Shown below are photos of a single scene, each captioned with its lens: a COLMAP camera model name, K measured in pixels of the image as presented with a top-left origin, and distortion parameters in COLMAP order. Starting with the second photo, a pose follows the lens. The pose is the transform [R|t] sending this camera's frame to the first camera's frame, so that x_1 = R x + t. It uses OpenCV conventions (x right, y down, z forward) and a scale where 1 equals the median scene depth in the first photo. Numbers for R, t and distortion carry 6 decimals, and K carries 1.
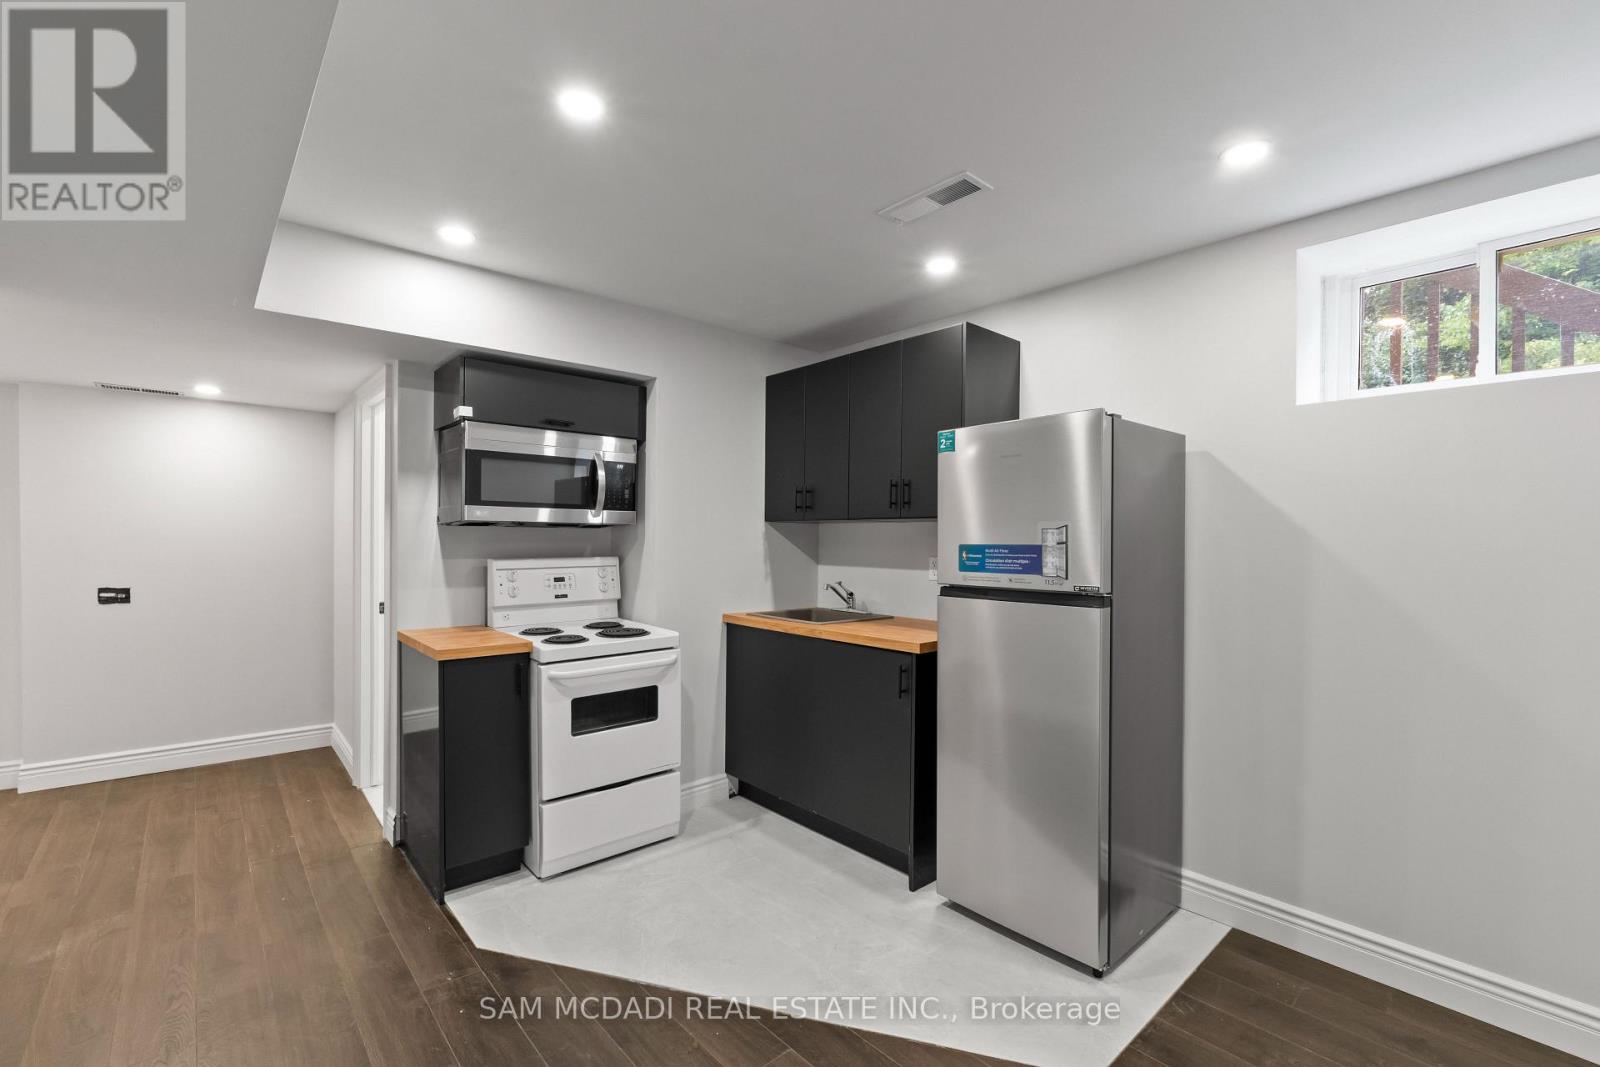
lens RADIAL K [[711.6, 0, 795.9], [0, 711.6, 538.0], [0, 0, 1]] dist [-0.000106, 0.000657]
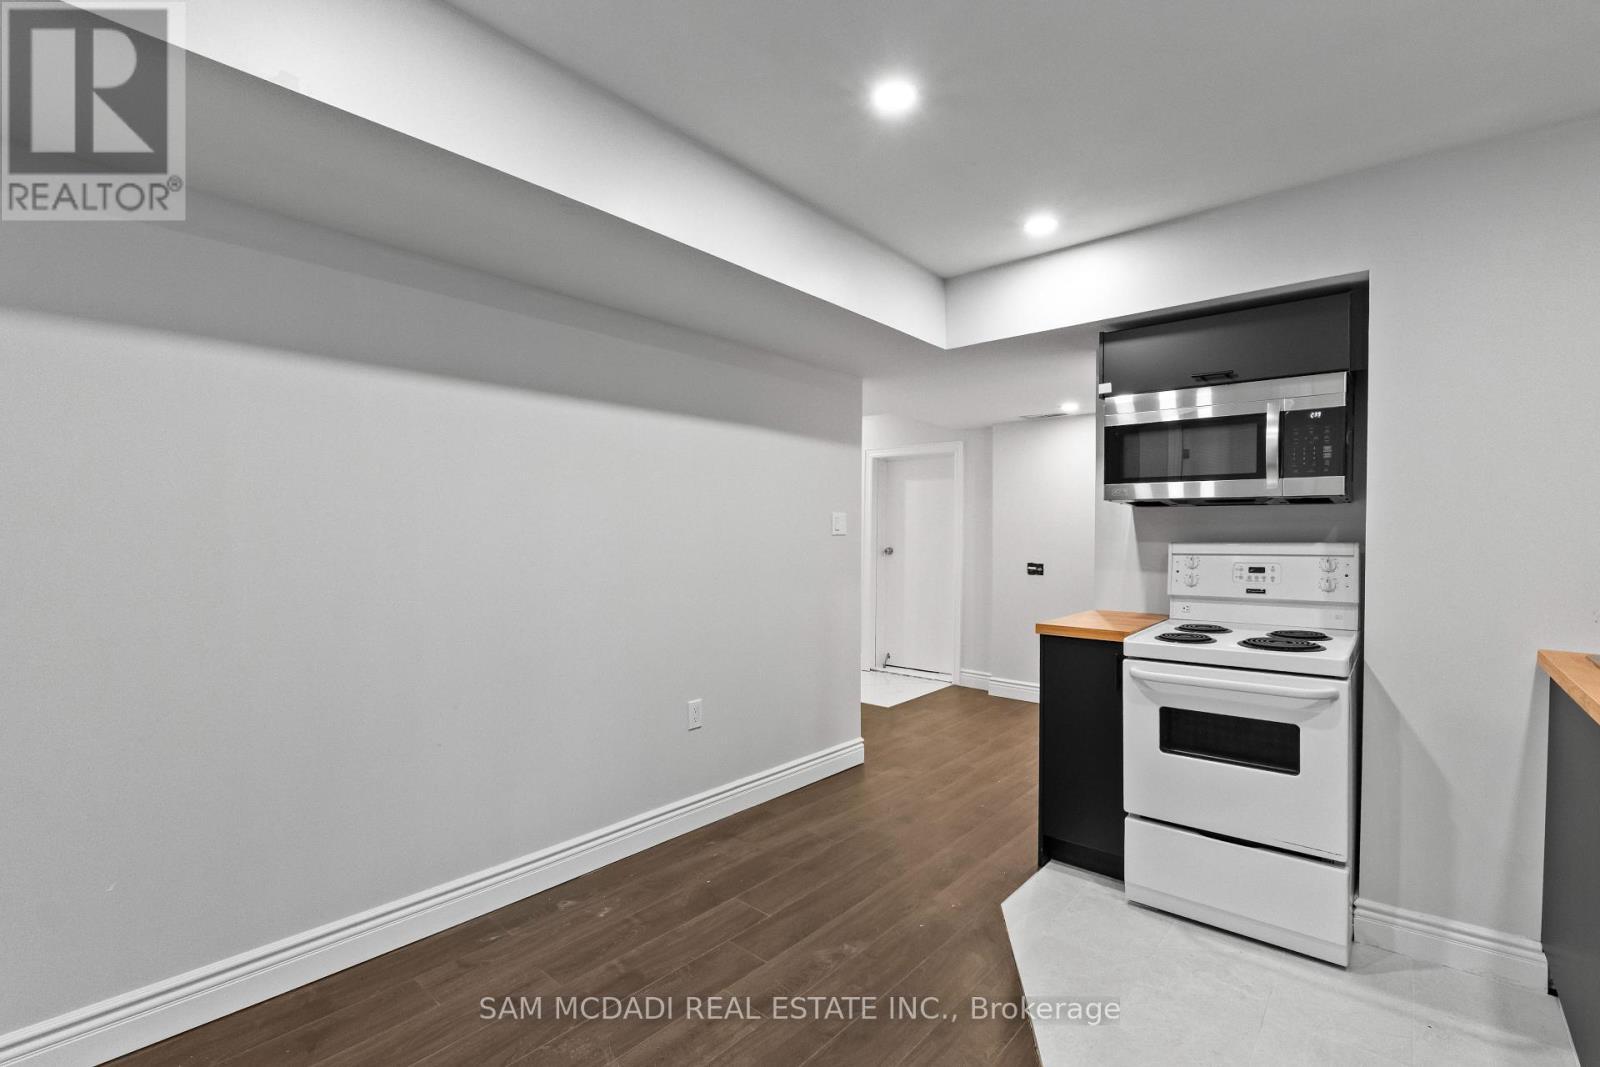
lens RADIAL K [[711.6, 0, 795.9], [0, 711.6, 536.8], [0, 0, 1]] dist [-0.000106, 0.000657]
pose [[0.146066, -0.000794, -0.989274, 0.399193], [-0.000541, 0.999999, -0.000882, 0.023774], [0.989275, 0.000664, 0.146066, 0.399914]]
